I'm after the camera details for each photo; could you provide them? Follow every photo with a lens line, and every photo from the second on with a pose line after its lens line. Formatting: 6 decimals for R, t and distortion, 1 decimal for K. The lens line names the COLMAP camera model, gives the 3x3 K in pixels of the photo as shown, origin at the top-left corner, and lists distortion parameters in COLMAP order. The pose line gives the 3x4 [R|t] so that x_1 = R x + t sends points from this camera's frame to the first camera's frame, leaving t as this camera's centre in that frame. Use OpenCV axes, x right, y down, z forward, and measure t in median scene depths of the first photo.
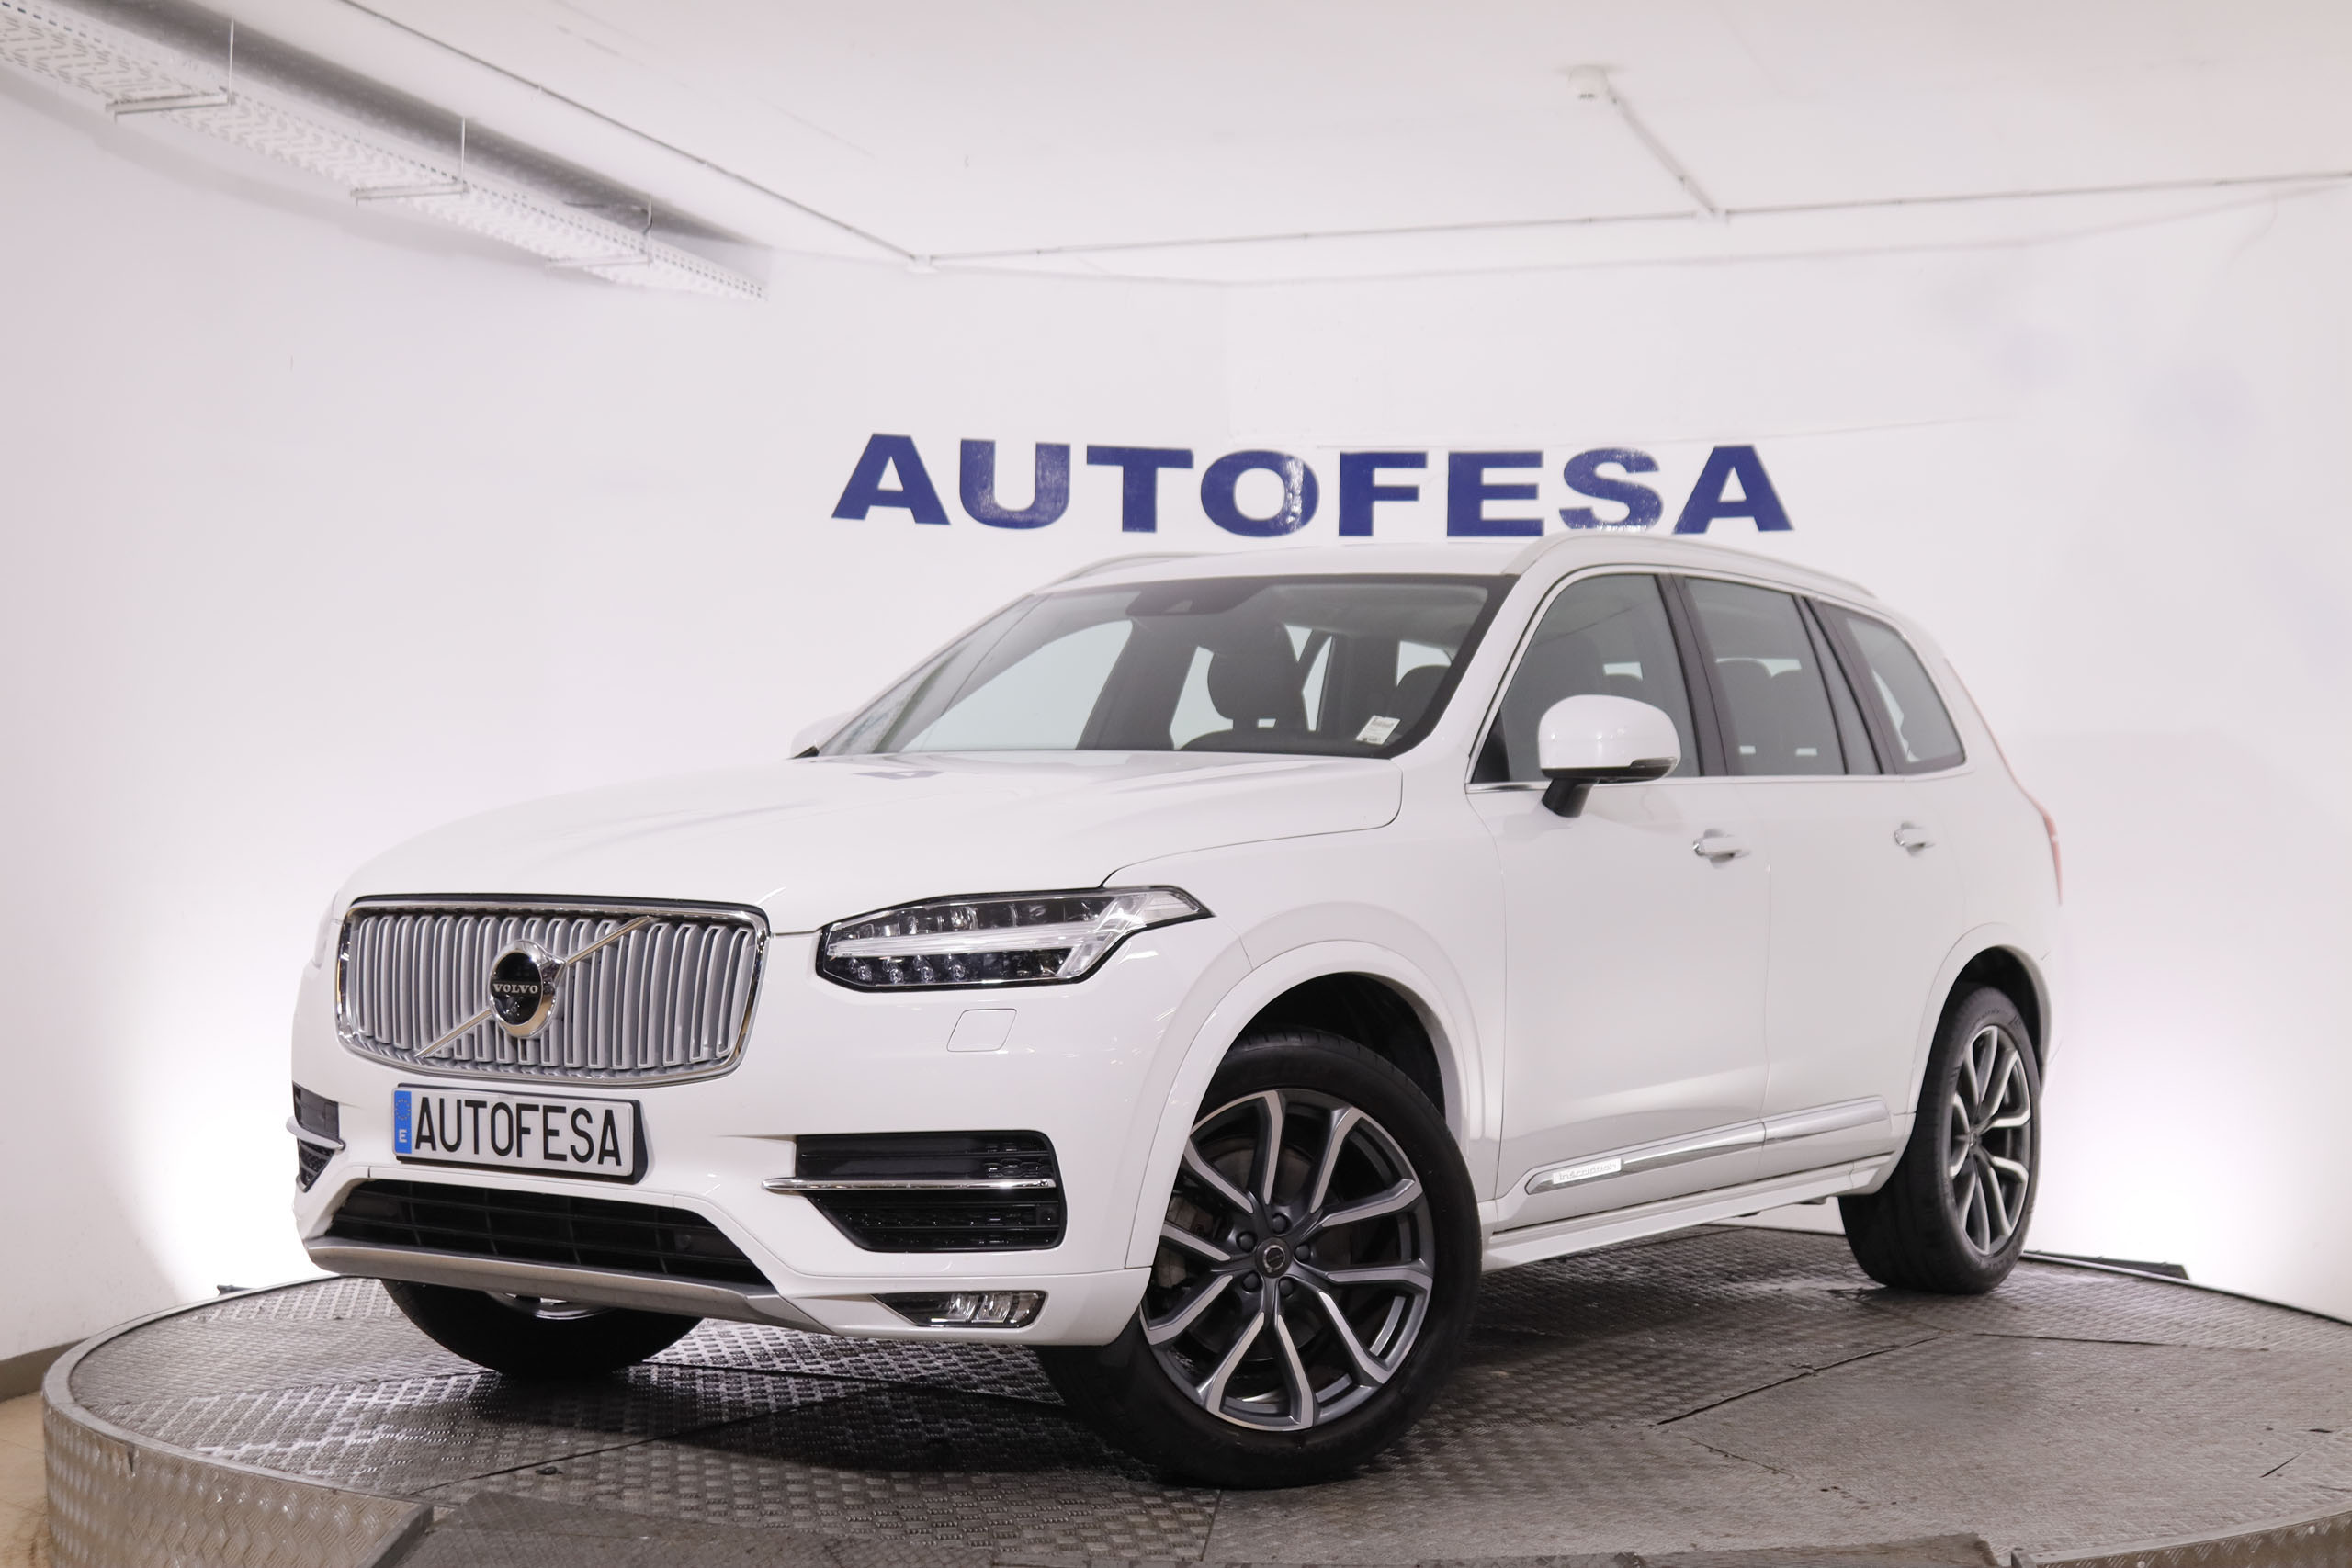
lens RADIAL K [[3419.3, 0, 1263.7], [0, 3419.3, 764.8], [0, 0, 1]] dist [0.012798, 0.000000]
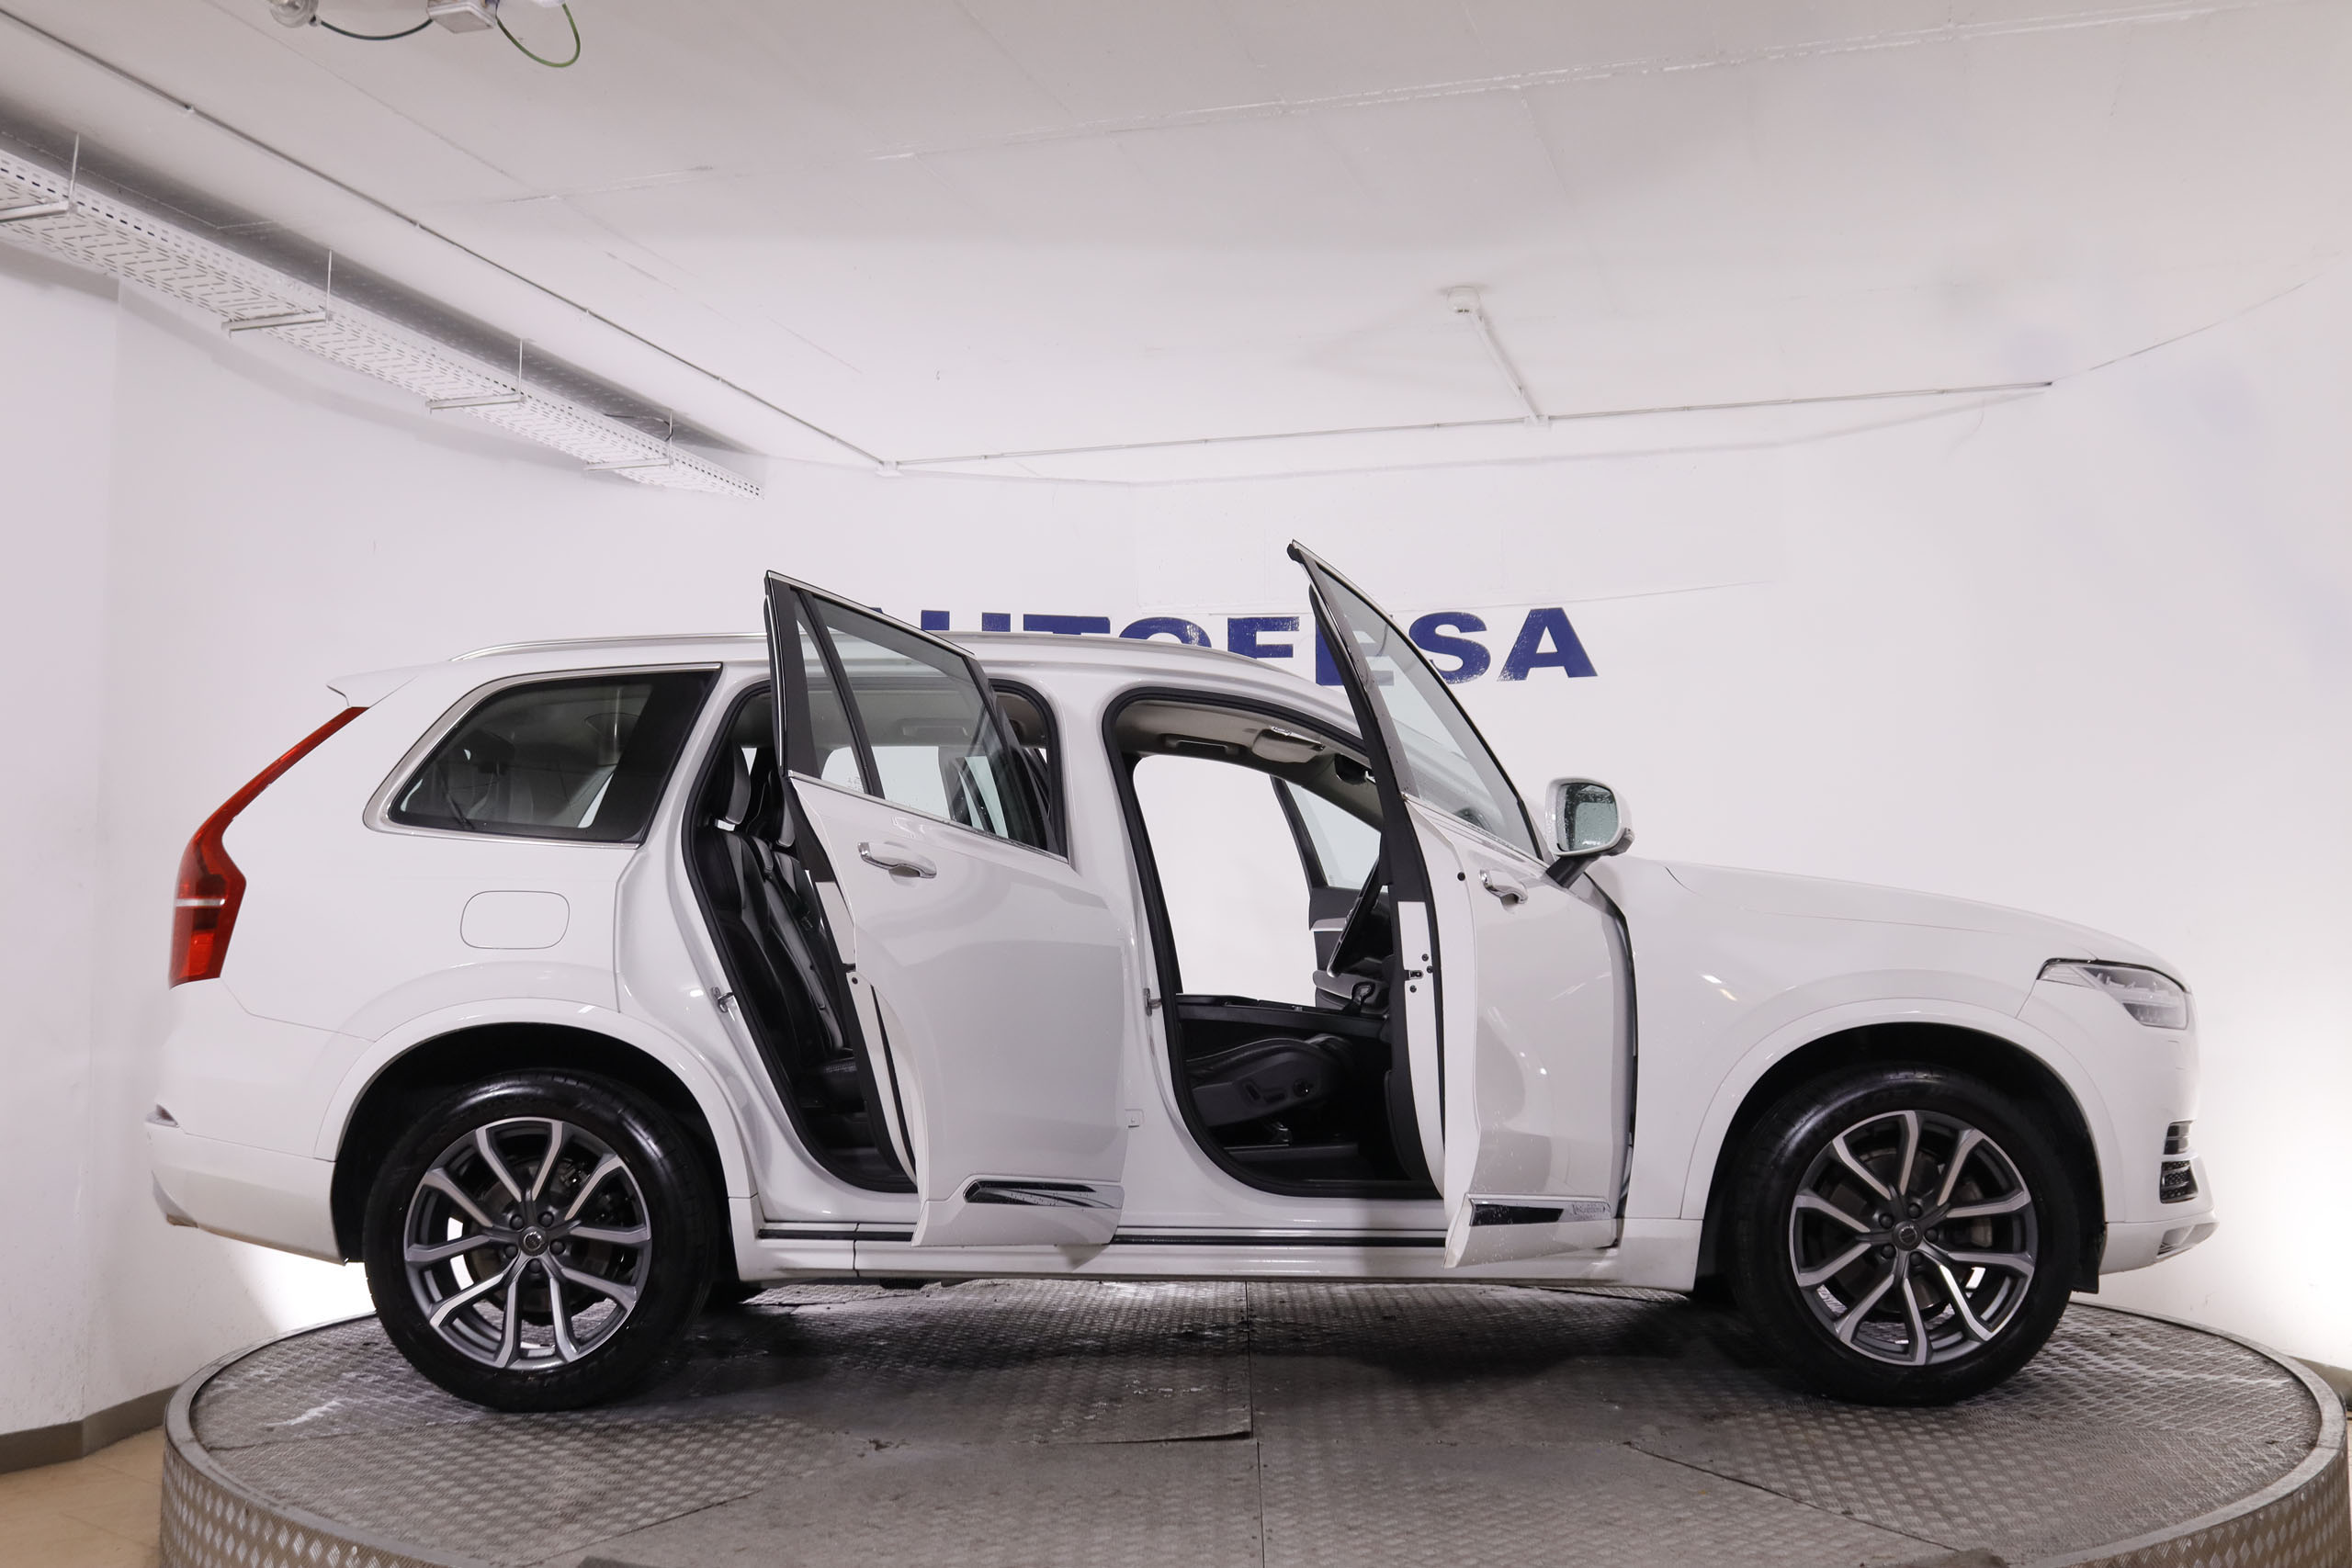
lens RADIAL K [[2485.3, 0, 1221.6], [0, 2485.3, 759.5], [0, 0, 1]] dist [-0.052021, 0.000000]
pose [[0.997754, -0.014990, 0.065280, -0.044414], [0.018294, 0.998566, -0.050313, 0.005146], [-0.064433, 0.051395, 0.996598, 0.120934]]
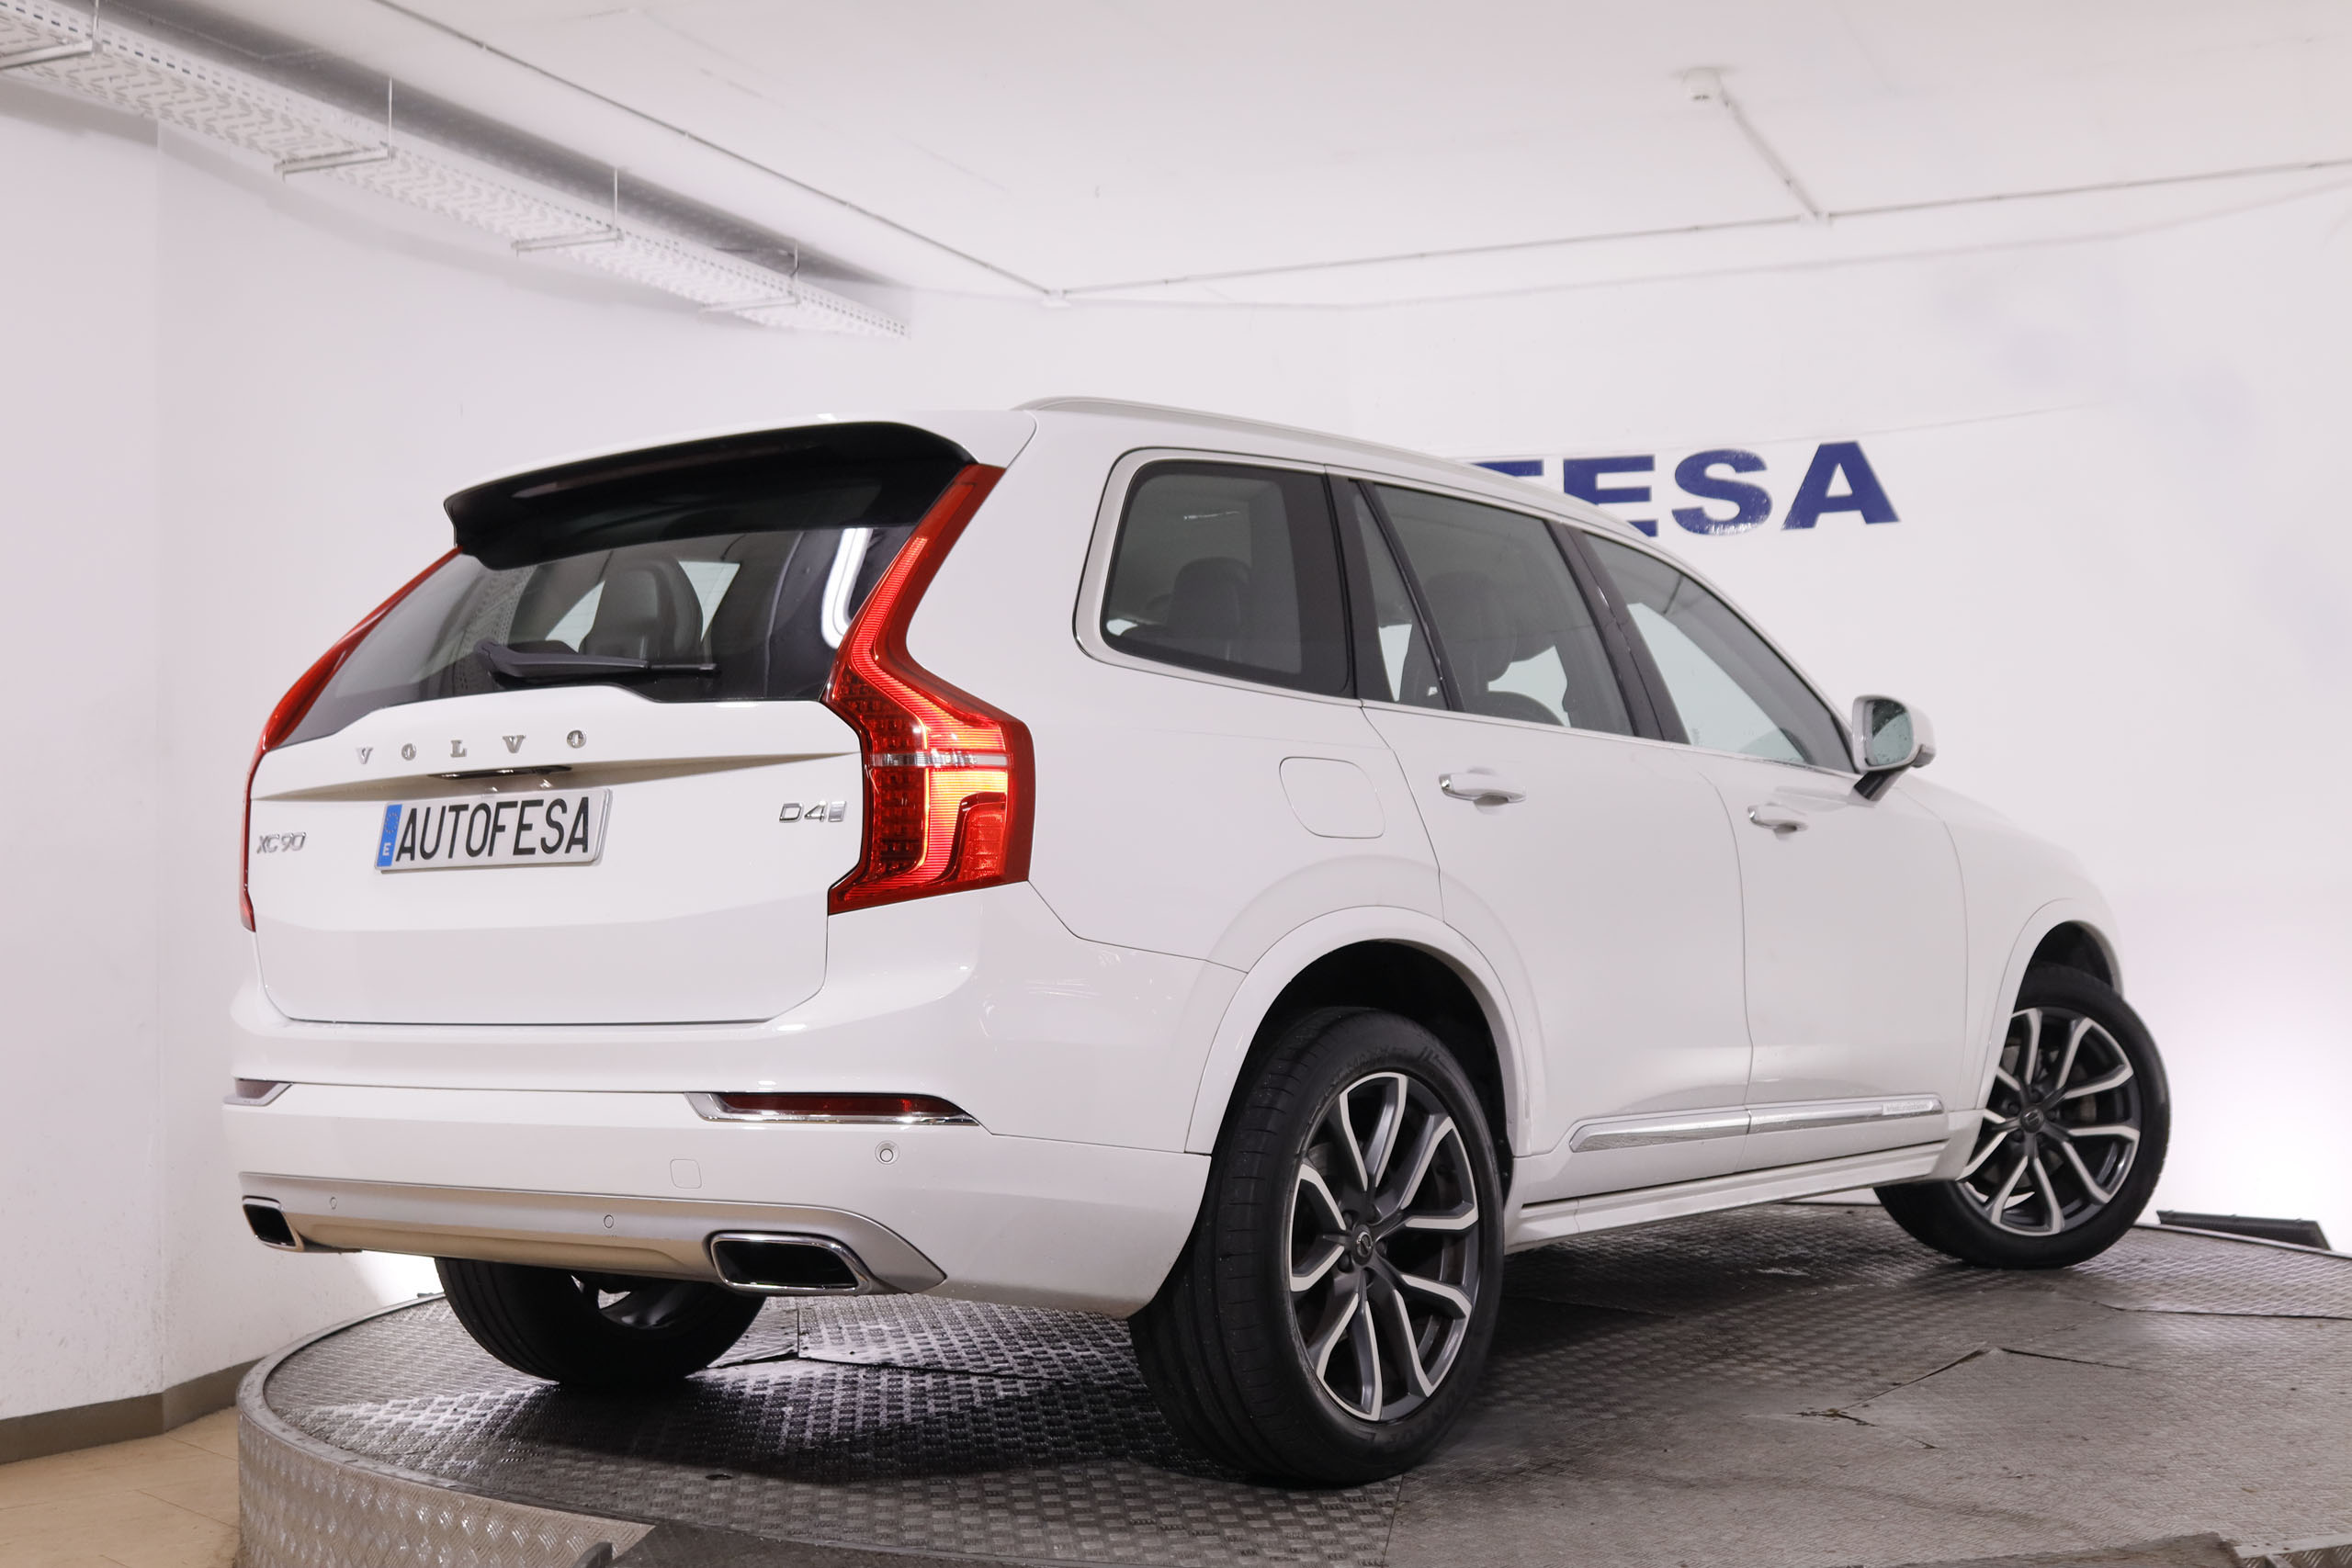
lens RADIAL K [[3055.5, 0, 1245.3], [0, 3055.5, 770.9], [0, 0, 1]] dist [-0.018122, 0.000000]
pose [[0.998715, -0.033191, -0.038298, -0.011631], [0.033122, 0.999448, -0.002439, 0.002965], [0.038358, 0.001168, 0.999263, 0.072765]]
